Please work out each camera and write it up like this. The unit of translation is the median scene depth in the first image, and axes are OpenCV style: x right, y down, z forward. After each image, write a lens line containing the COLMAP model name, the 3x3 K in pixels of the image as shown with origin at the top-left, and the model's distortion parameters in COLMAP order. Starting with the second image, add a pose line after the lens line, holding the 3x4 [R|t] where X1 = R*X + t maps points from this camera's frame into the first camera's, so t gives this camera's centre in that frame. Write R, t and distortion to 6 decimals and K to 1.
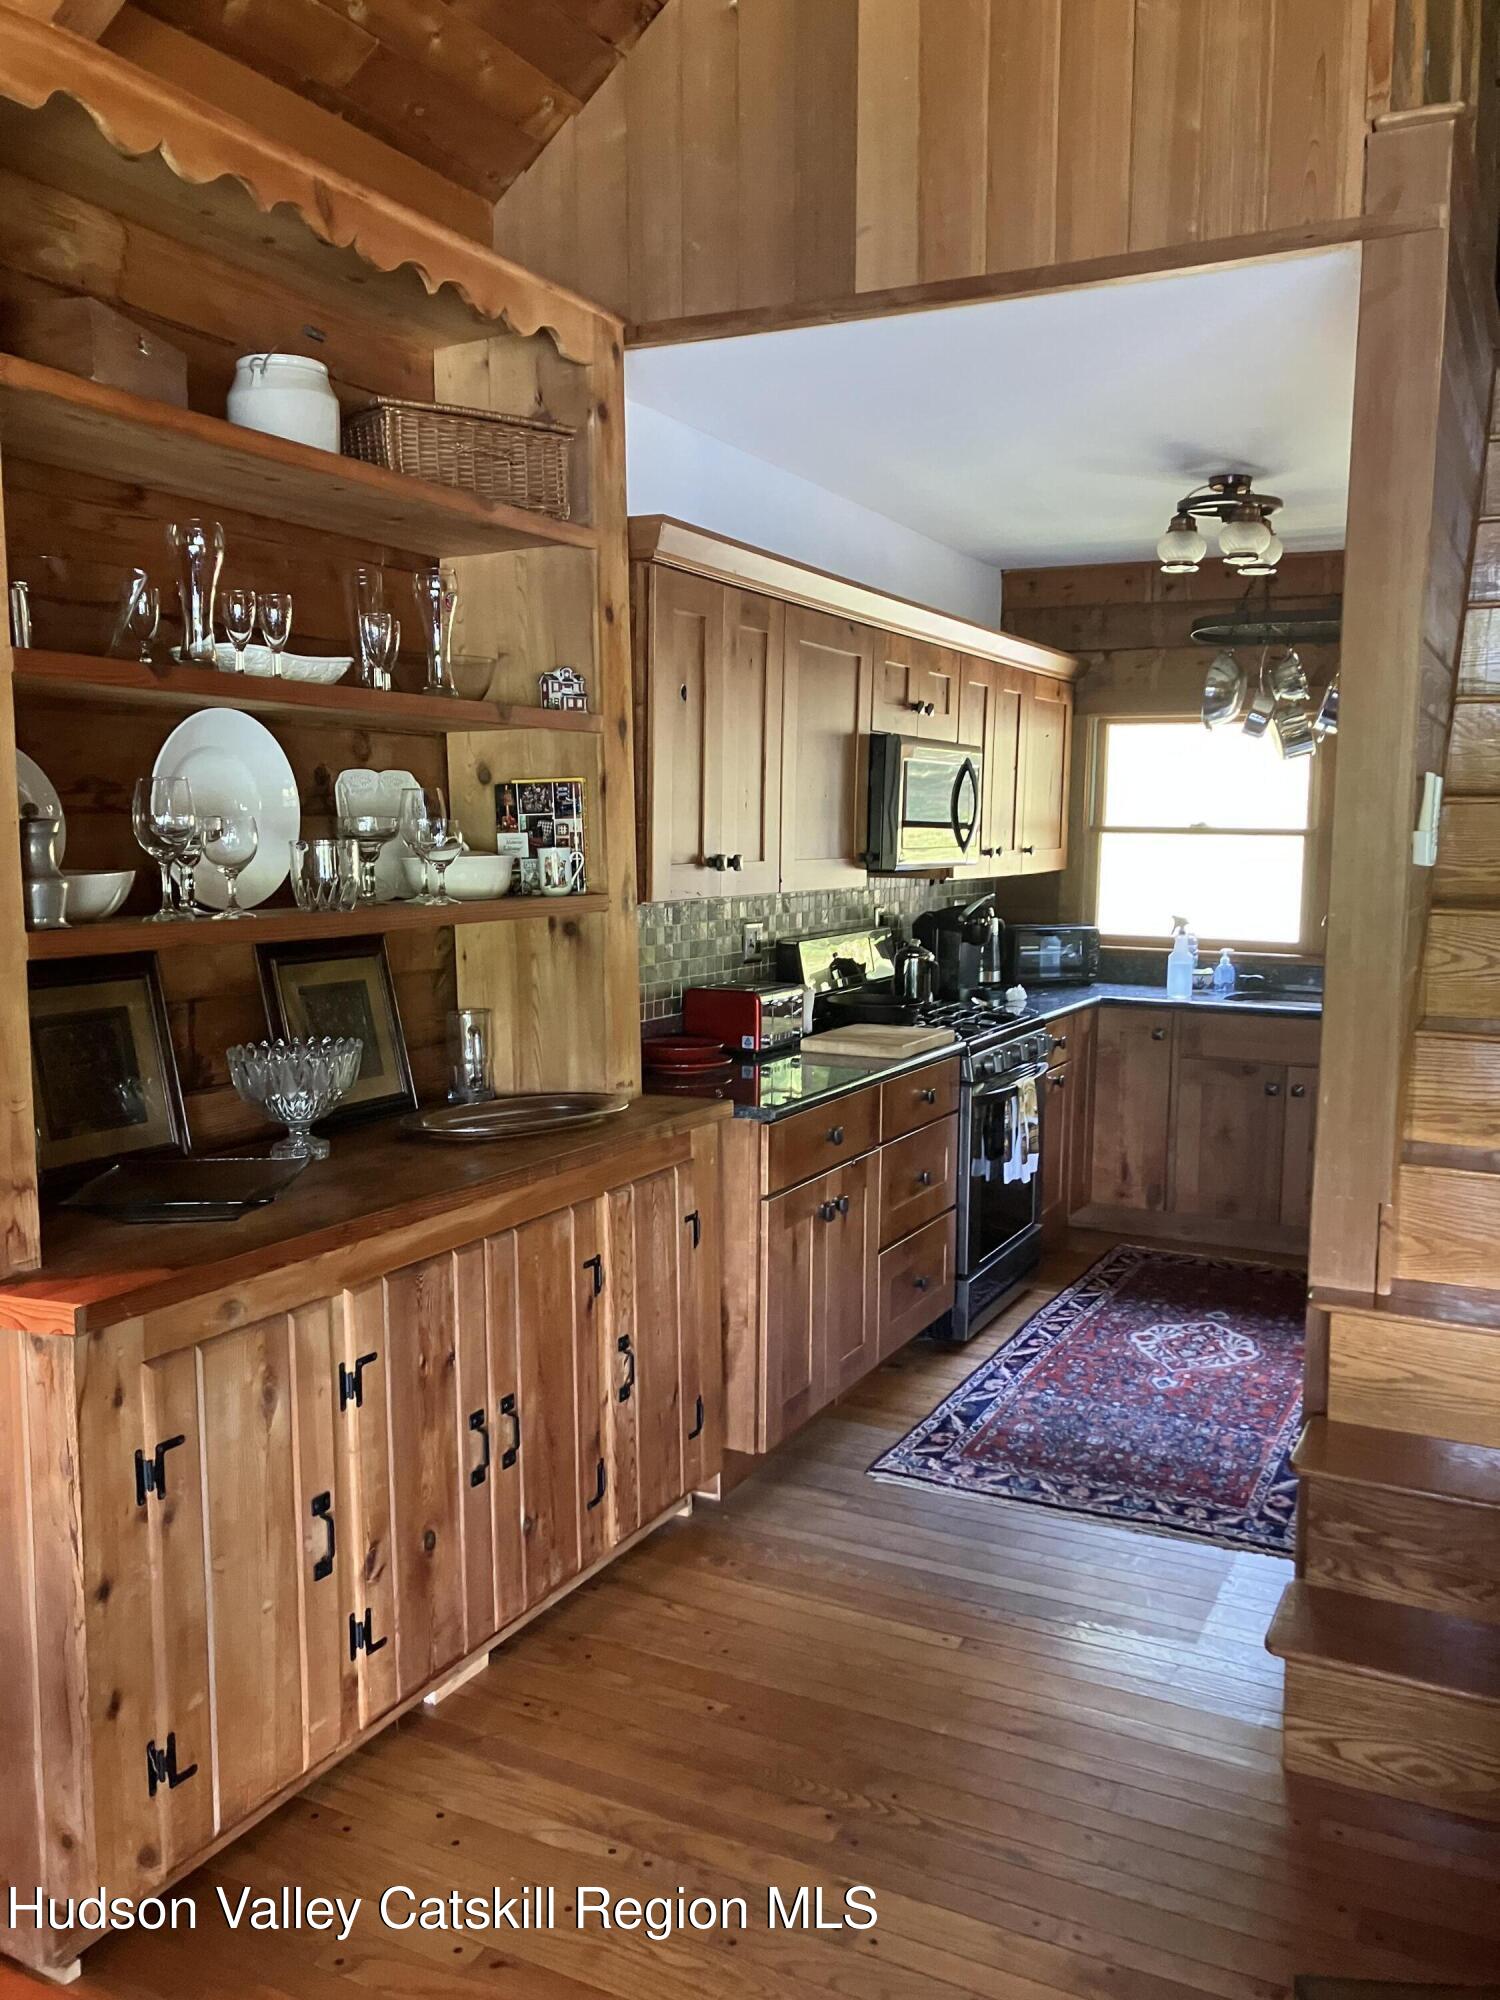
lens RADIAL K [[1639.5, 0, 749.7], [0, 1639.5, 996.5], [0, 0, 1]] dist [0.012760, 0.004013]
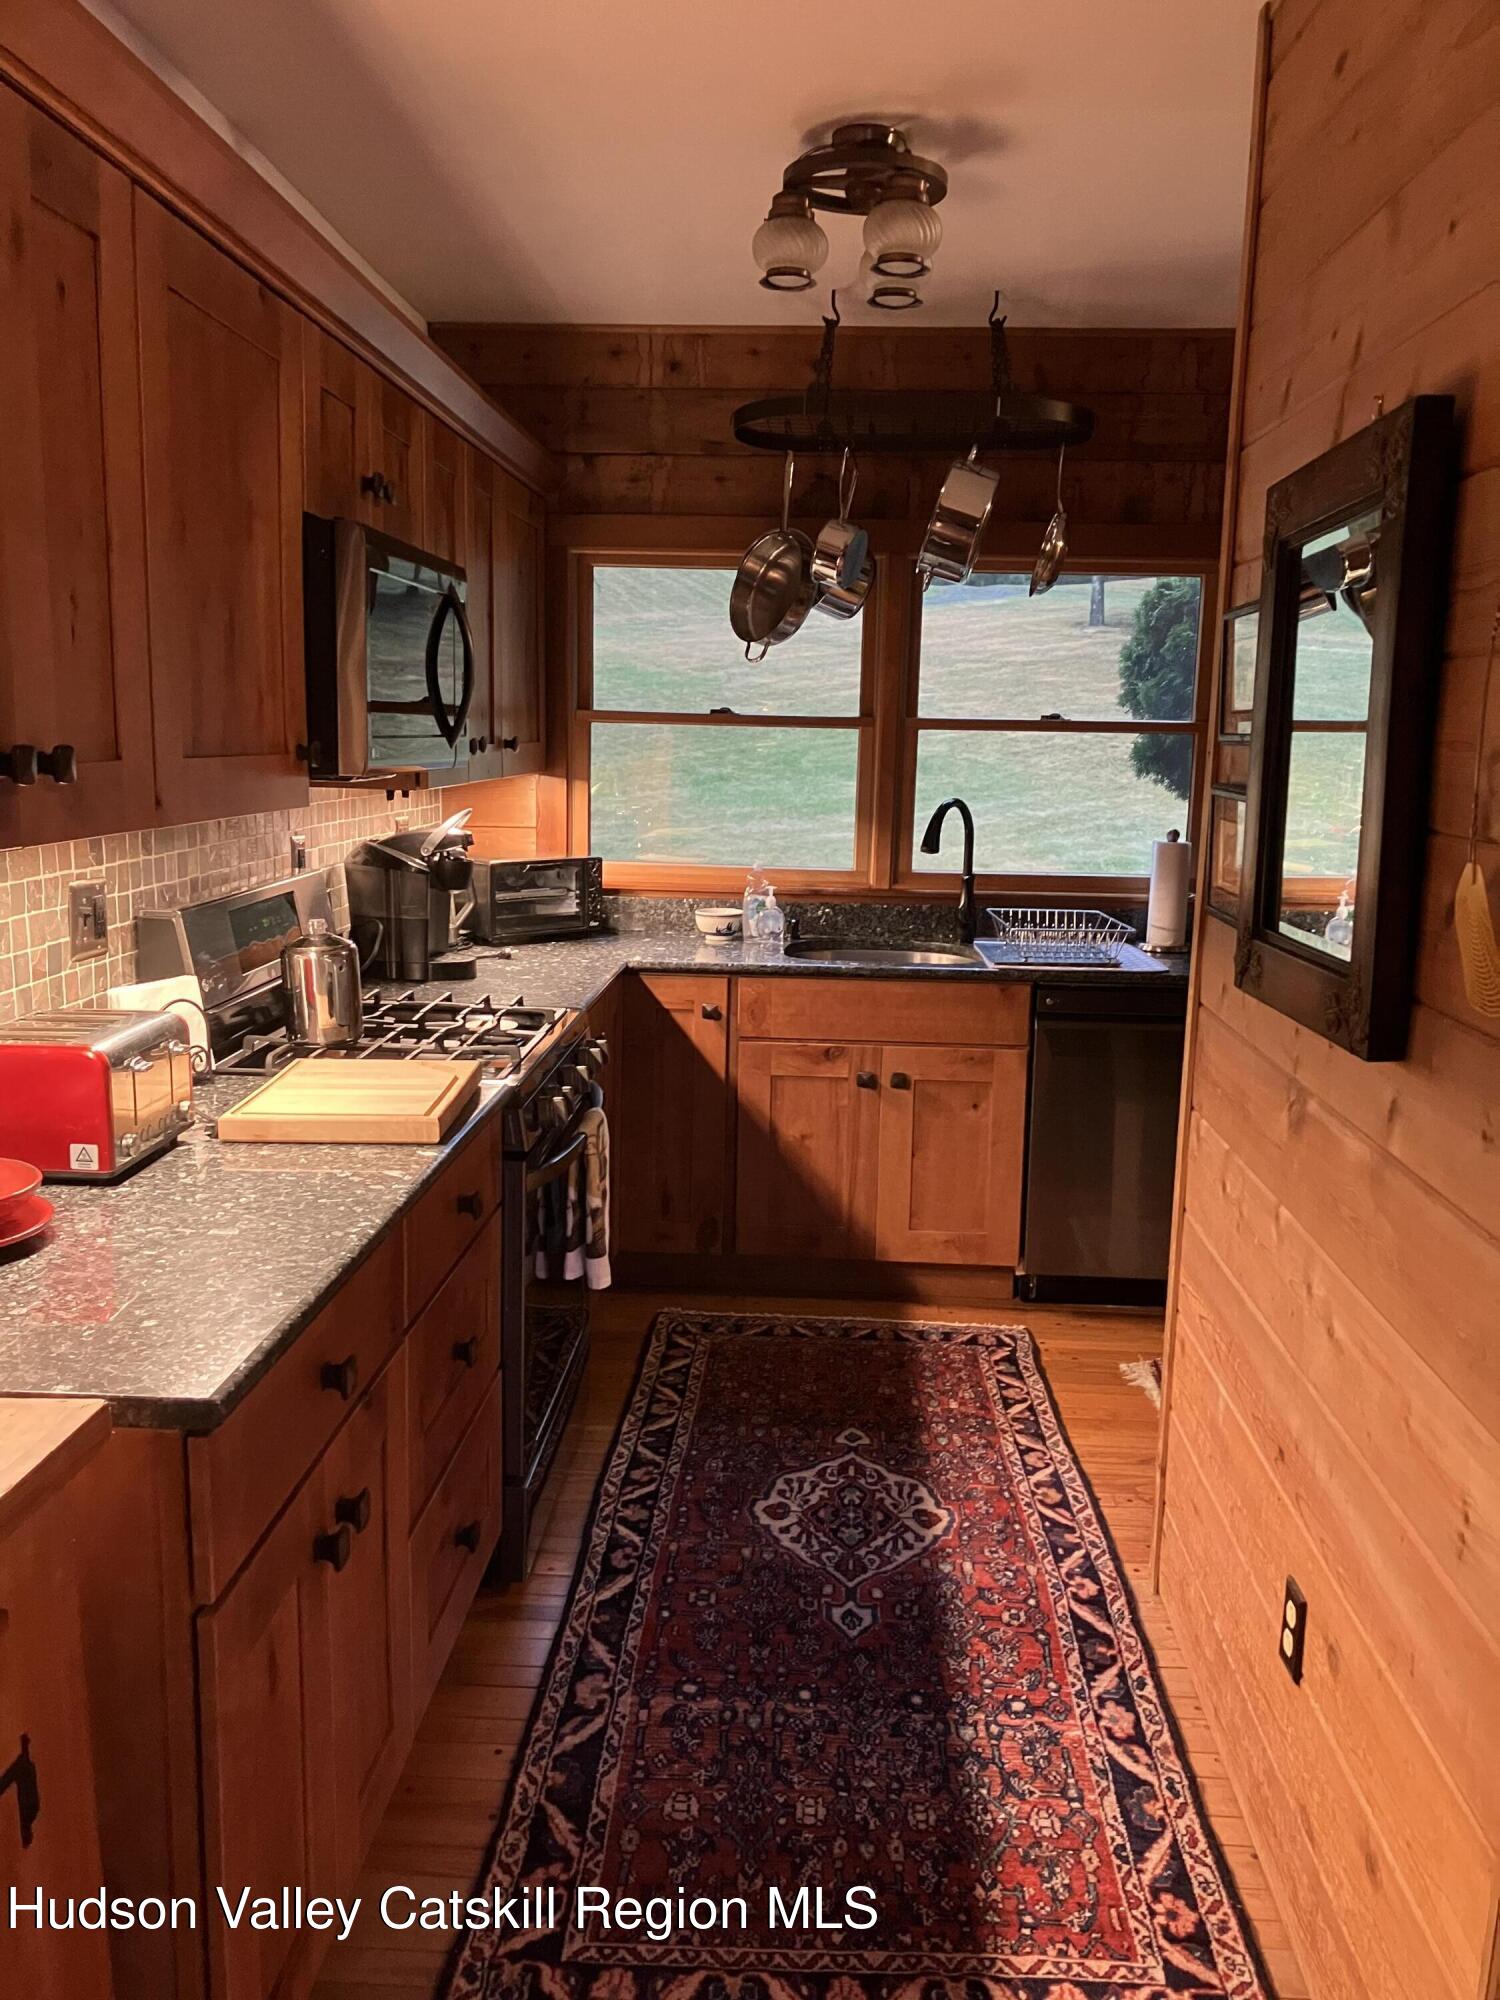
lens RADIAL K [[1639.5, 0, 749.7], [0, 1639.5, 996.5], [0, 0, 1]] dist [0.012760, 0.004013]
pose [[0.916119, -0.061229, 0.396204, -0.011194], [0.035214, 0.996738, 0.072612, -0.039700], [-0.399358, -0.052569, 0.915287, 0.428025]]
